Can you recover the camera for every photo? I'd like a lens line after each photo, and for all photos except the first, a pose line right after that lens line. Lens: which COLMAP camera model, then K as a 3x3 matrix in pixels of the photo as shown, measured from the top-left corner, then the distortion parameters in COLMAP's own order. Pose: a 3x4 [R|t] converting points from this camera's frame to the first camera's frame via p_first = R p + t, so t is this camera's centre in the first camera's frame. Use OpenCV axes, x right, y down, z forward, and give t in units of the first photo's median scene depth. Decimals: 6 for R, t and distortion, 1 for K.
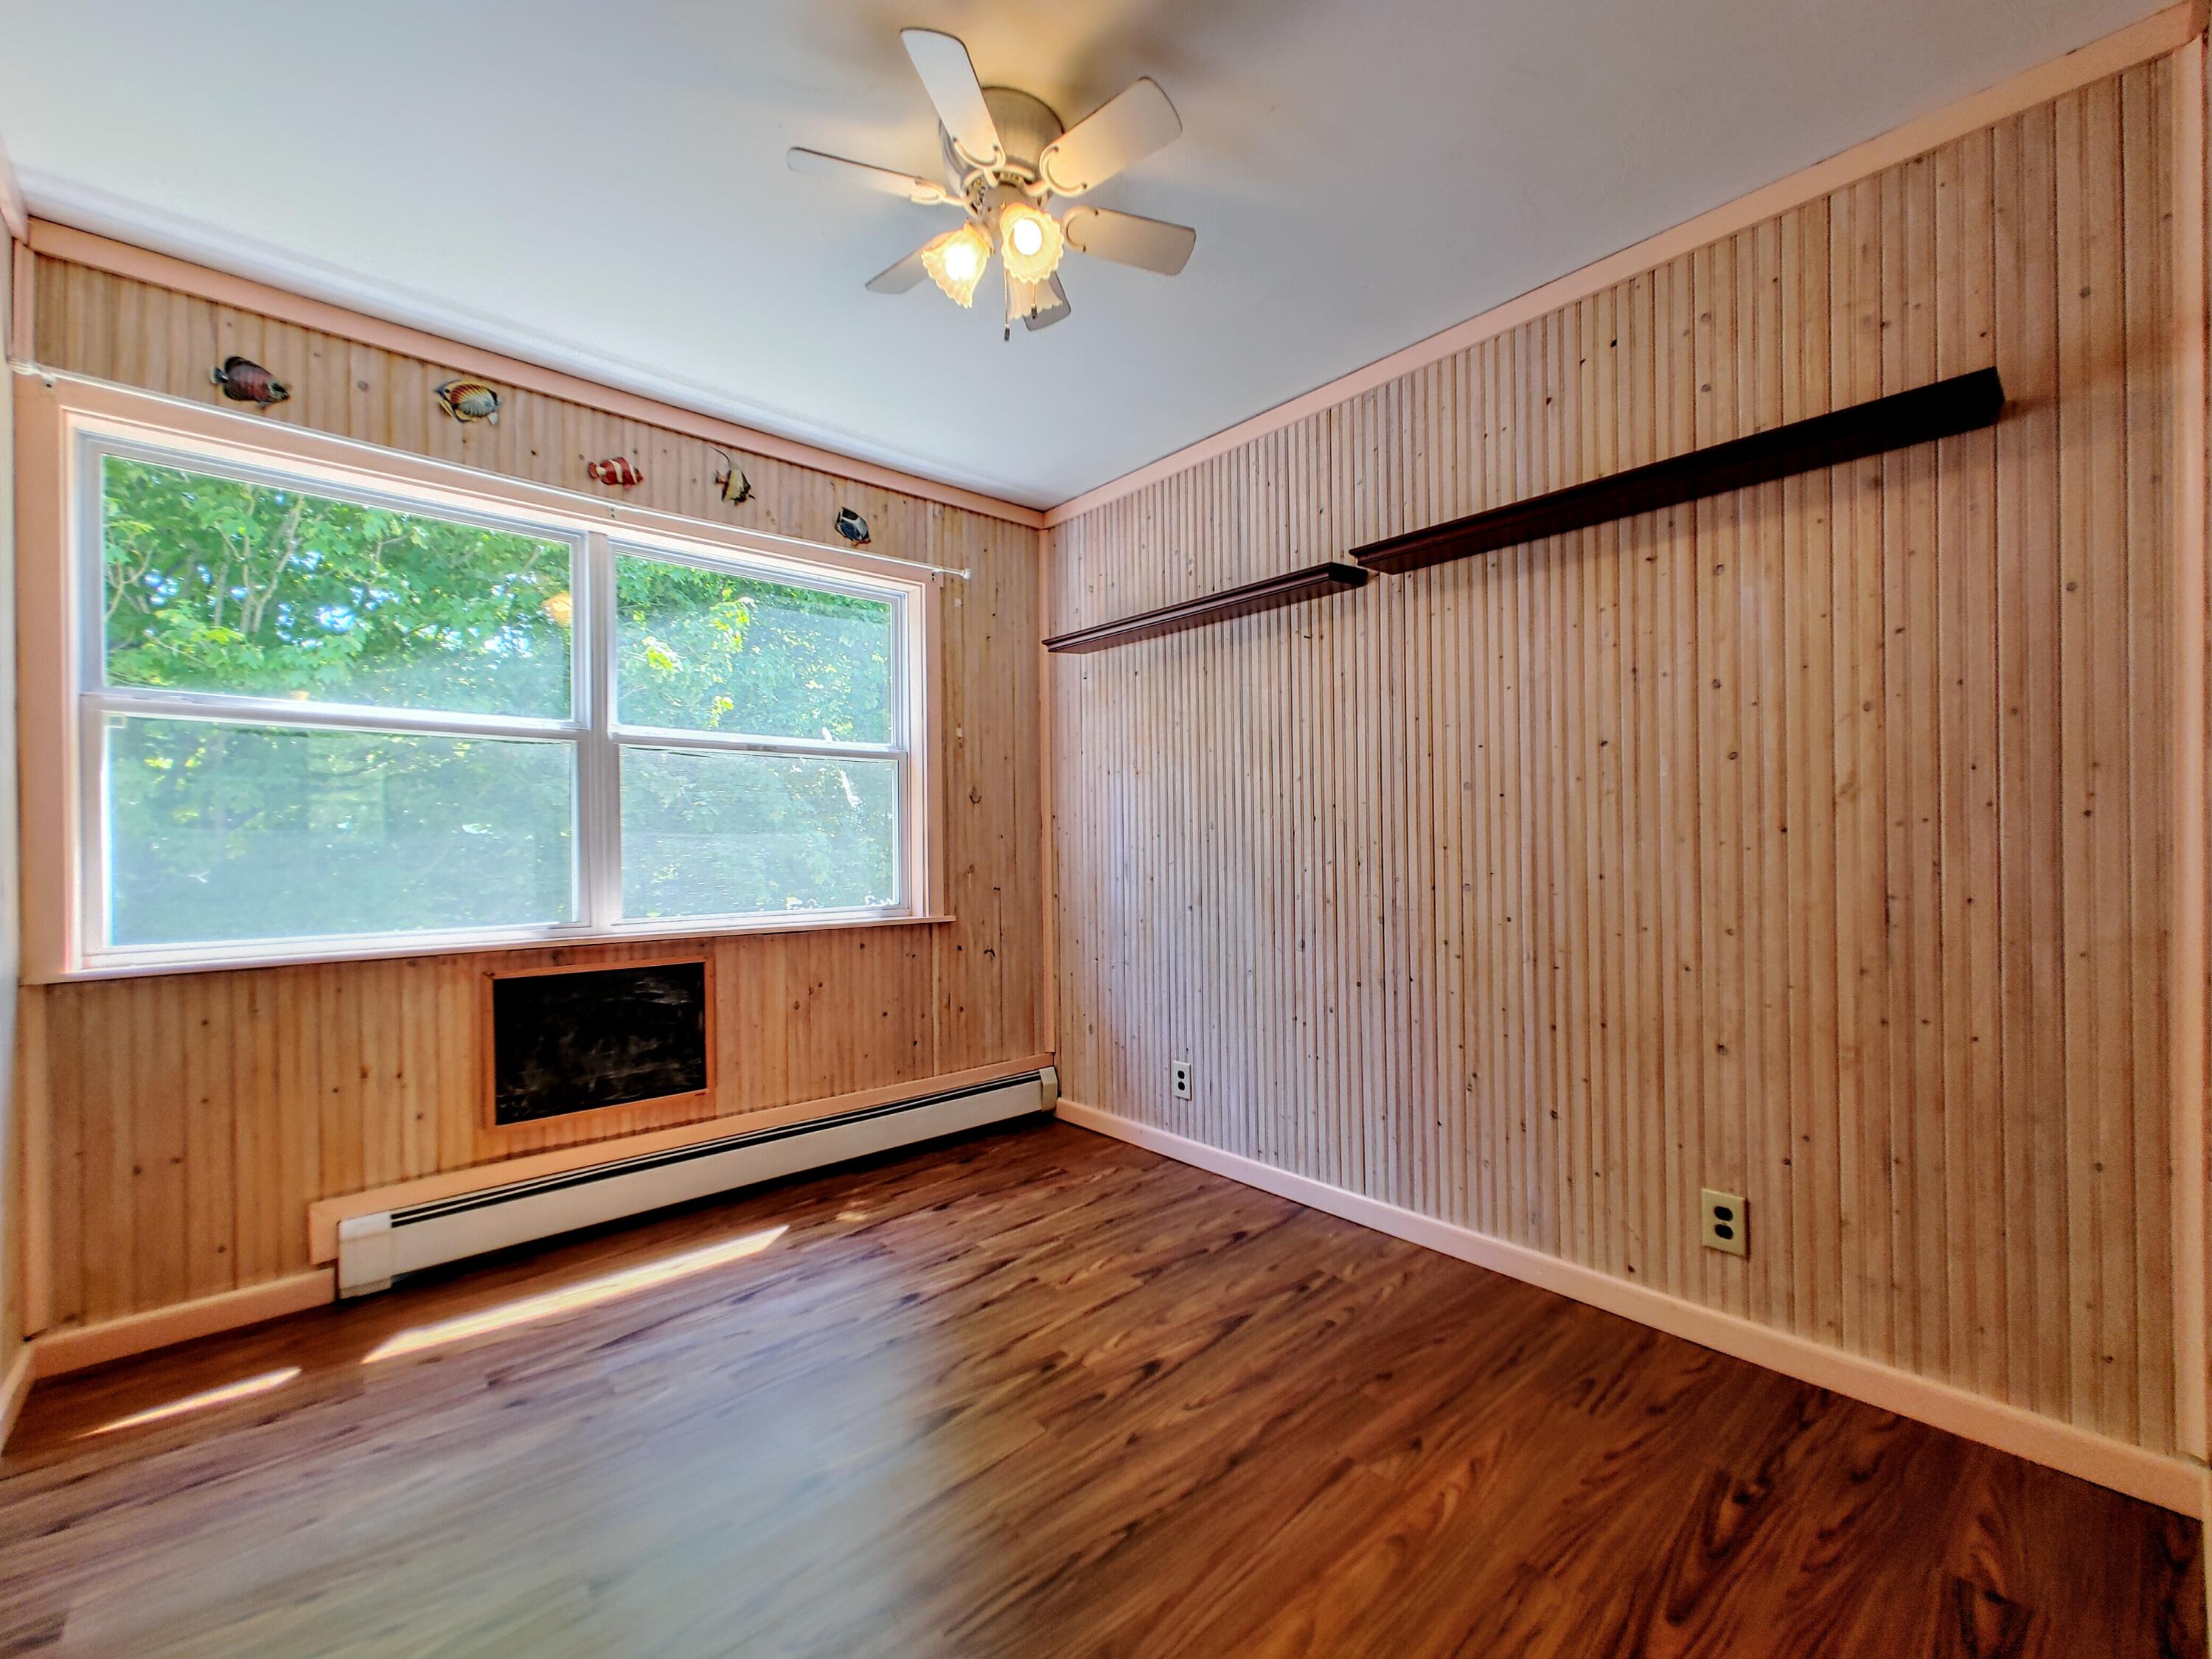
lens RADIAL K [[921.5, 0, 1113.7], [0, 921.5, 848.2], [0, 0, 1]] dist [0.001149, -0.000069]
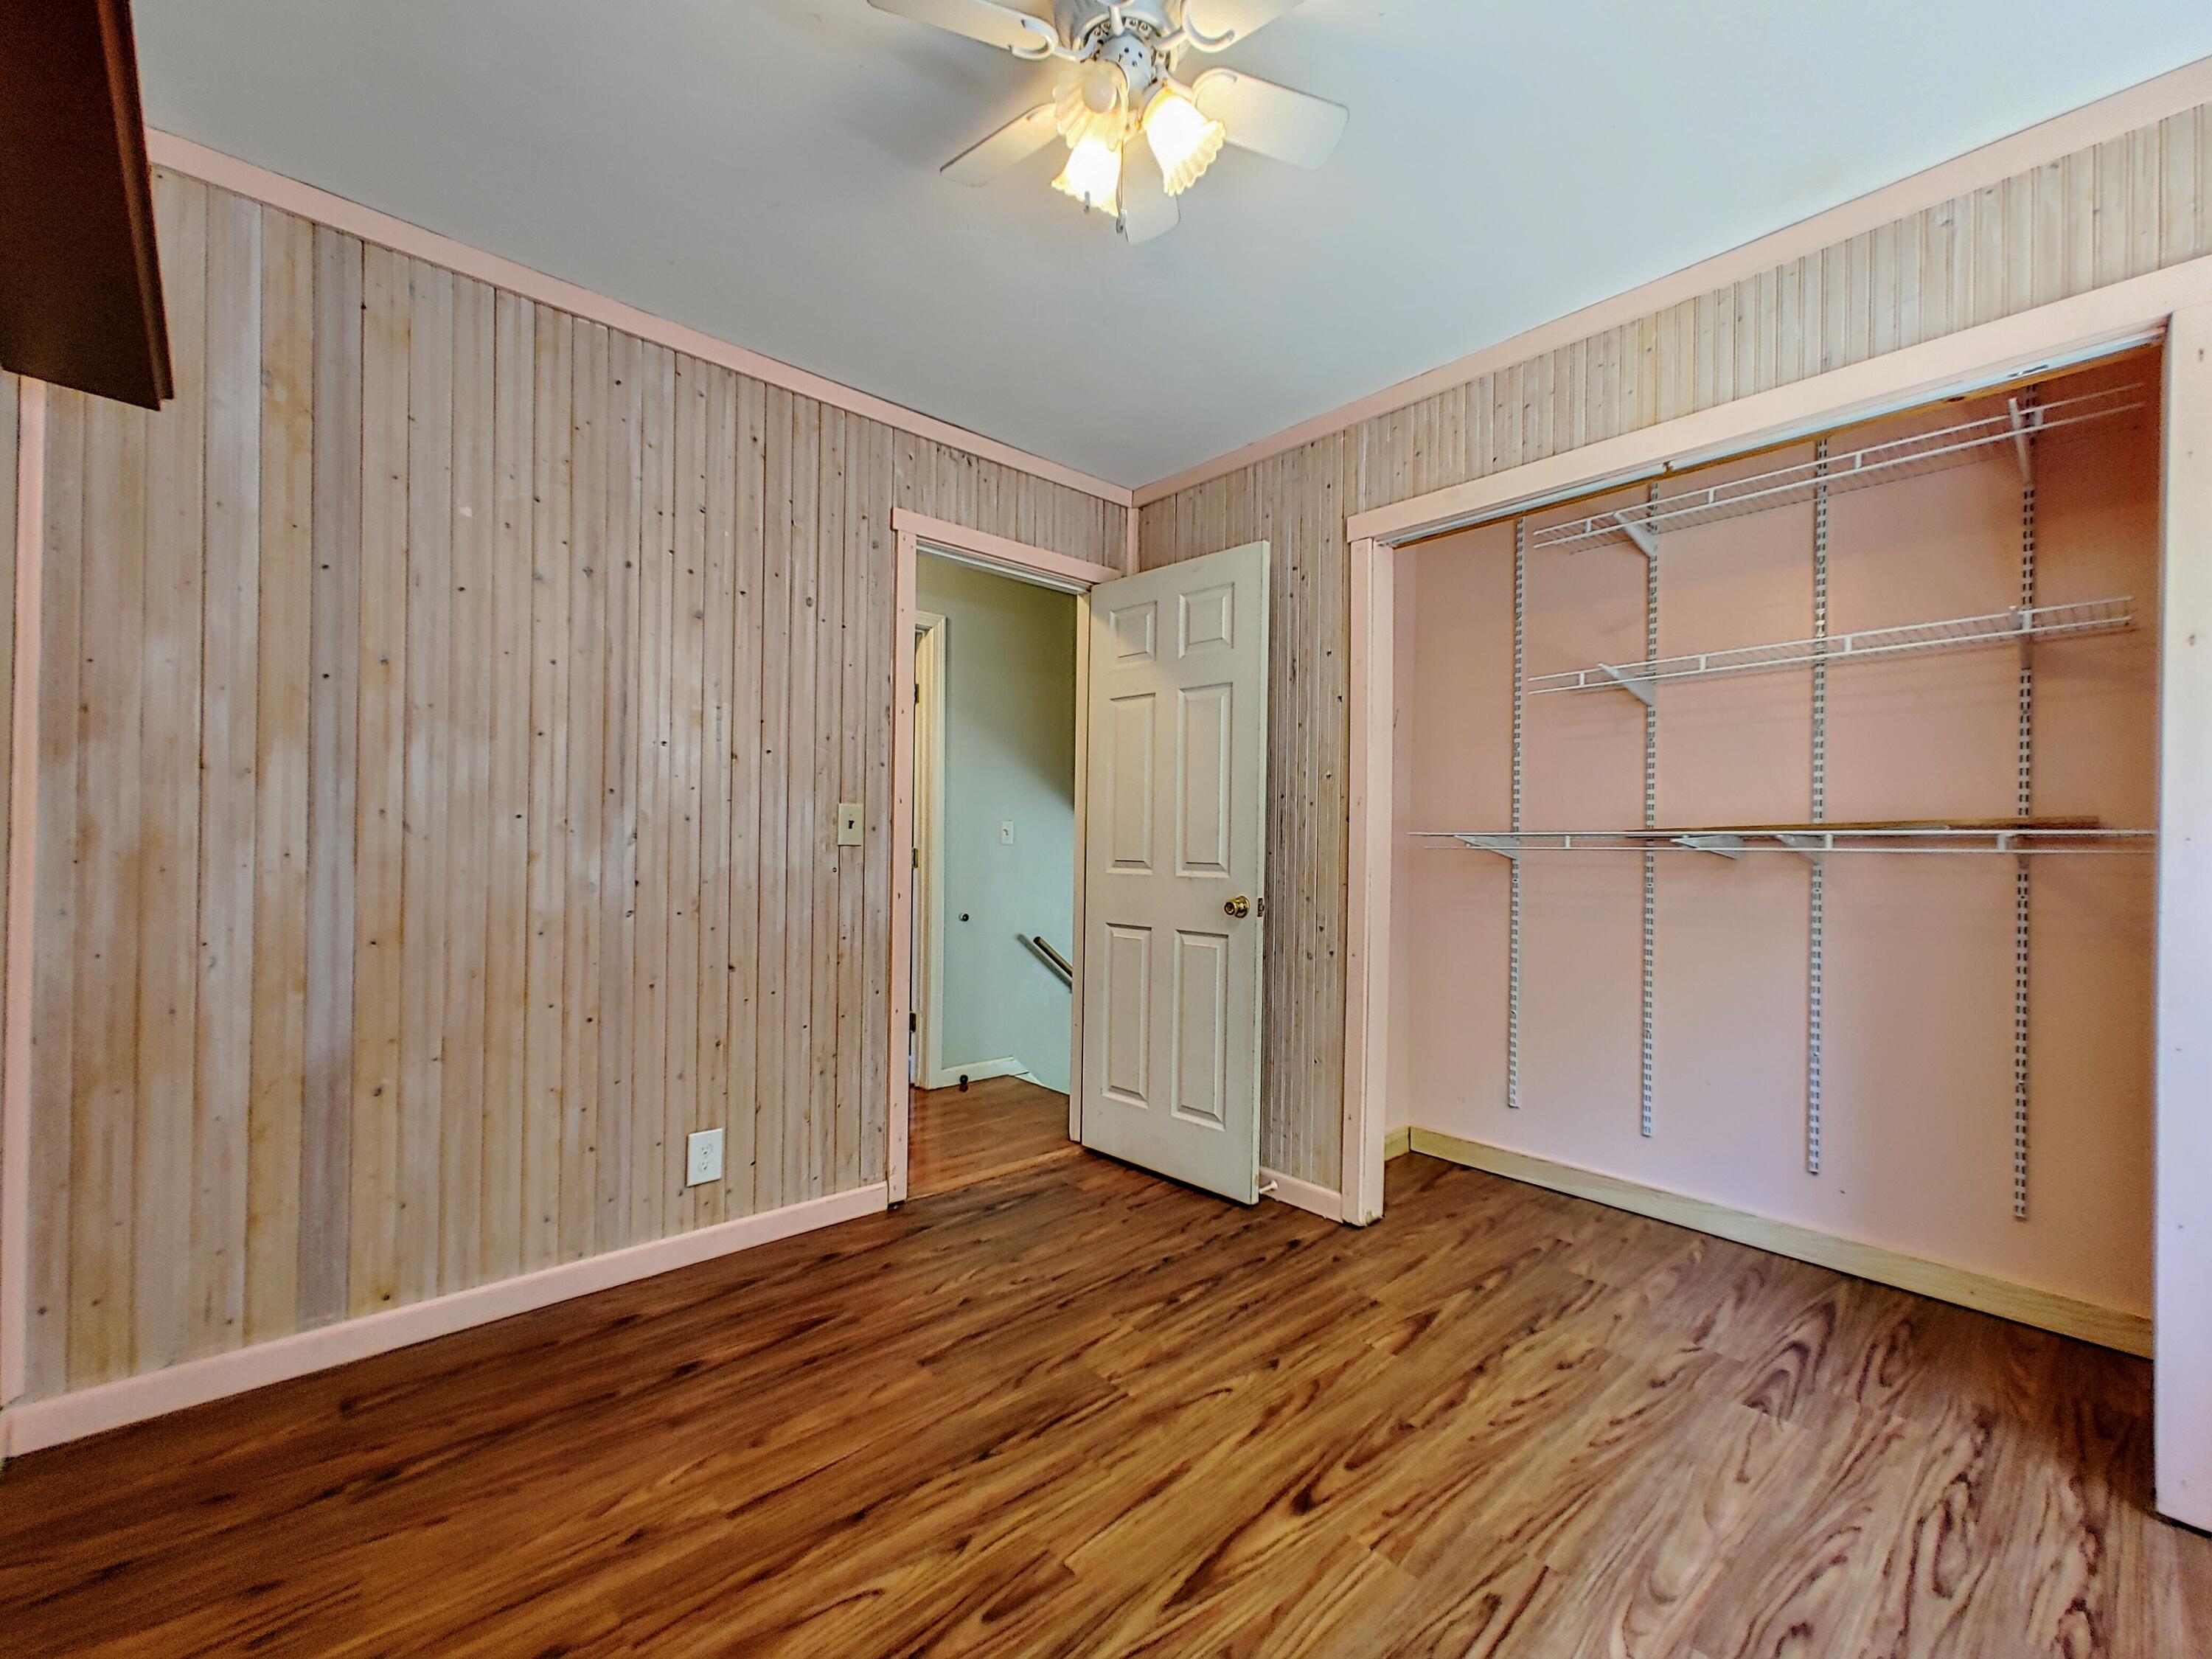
lens RADIAL K [[921.5, 0, 1113.7], [0, 921.5, 848.2], [0, 0, 1]] dist [0.001149, -0.000069]
pose [[-0.999927, -0.007079, -0.009841, -0.112453], [-0.007087, 0.999975, 0.000867, -0.005247], [0.009834, 0.000936, -0.999951, 1.952991]]
